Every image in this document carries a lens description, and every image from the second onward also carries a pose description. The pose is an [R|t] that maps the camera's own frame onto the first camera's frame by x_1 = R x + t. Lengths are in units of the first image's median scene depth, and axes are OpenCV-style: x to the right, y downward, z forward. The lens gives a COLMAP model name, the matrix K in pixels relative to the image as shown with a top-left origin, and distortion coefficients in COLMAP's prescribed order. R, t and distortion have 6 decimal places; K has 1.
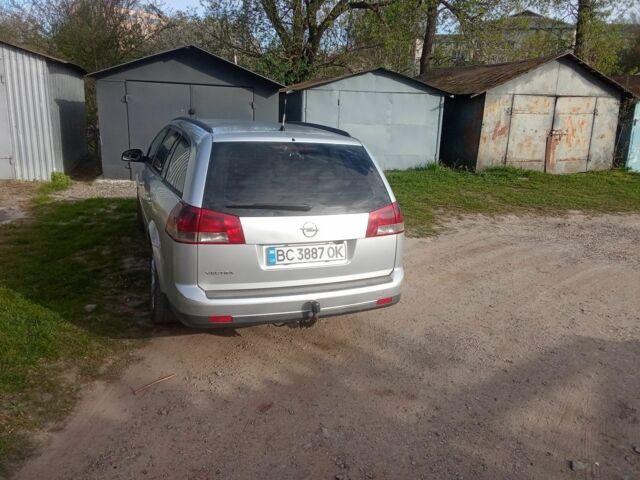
lens RADIAL K [[505.4, 0, 323.7], [0, 505.4, 239.7], [0, 0, 1]] dist [0.024361, -0.021820]
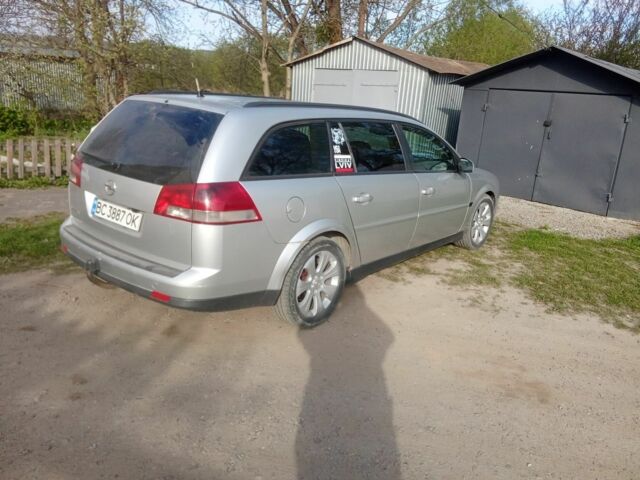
lens RADIAL K [[505.4, 0, 320.8], [0, 505.4, 245.3], [0, 0, 1]] dist [0.024361, -0.021820]
pose [[0.506373, 0.240481, -0.828103, 0.744415], [-0.280469, 0.954042, 0.105551, -0.096146], [0.815428, 0.178809, 0.550549, 0.602590]]
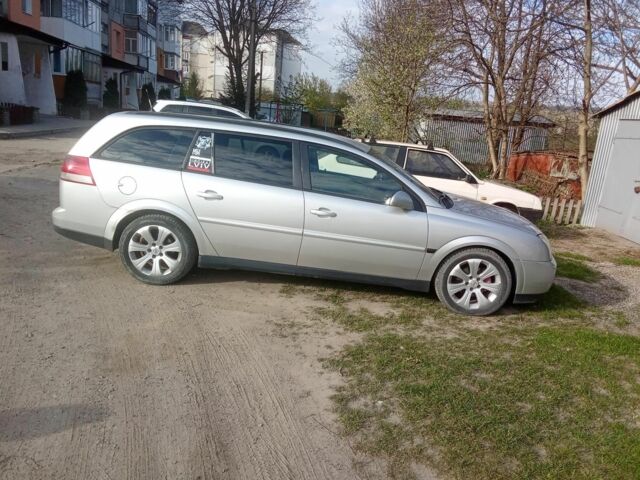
lens RADIAL K [[505.4, 0, 324.6], [0, 505.4, 236.3], [0, 0, 1]] dist [0.024361, -0.021820]
pose [[-0.378519, 0.133544, -0.915909, 0.908885], [-0.357437, 0.891686, 0.277731, -0.396727], [0.853793, 0.432506, -0.289787, 1.661078]]
